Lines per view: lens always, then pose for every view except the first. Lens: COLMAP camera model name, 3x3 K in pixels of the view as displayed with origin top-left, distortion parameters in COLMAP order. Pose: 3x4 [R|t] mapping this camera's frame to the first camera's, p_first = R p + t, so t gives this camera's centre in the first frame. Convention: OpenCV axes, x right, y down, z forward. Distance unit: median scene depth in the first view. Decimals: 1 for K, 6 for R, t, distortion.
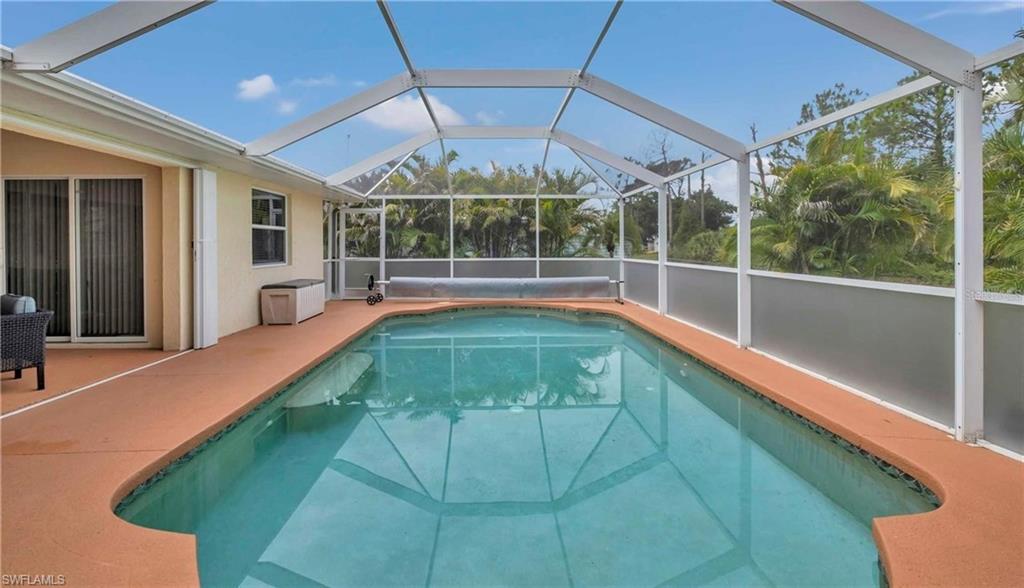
lens RADIAL K [[461.0, 0, 511.6], [0, 461.0, 250.0], [0, 0, 1]] dist [-0.003340, -0.000351]
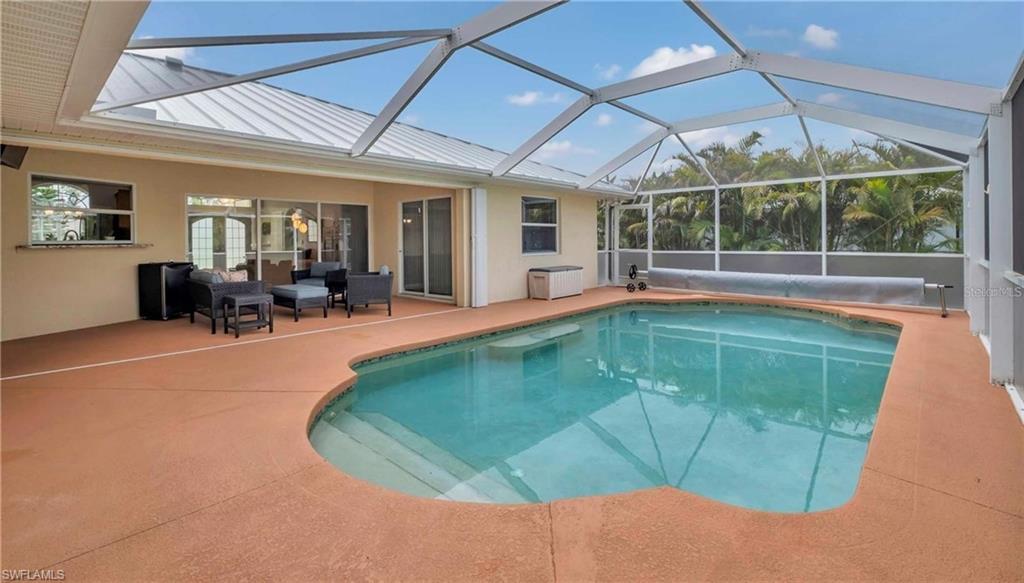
lens RADIAL K [[460.6, 0, 507.6], [0, 460.6, 245.5], [0, 0, 1]] dist [-0.001878, -0.000201]
pose [[0.715062, 0.006457, -0.699031, 0.257846], [-0.000590, 0.999963, 0.008633, -0.001265], [0.699060, -0.005760, 0.715039, 0.004129]]
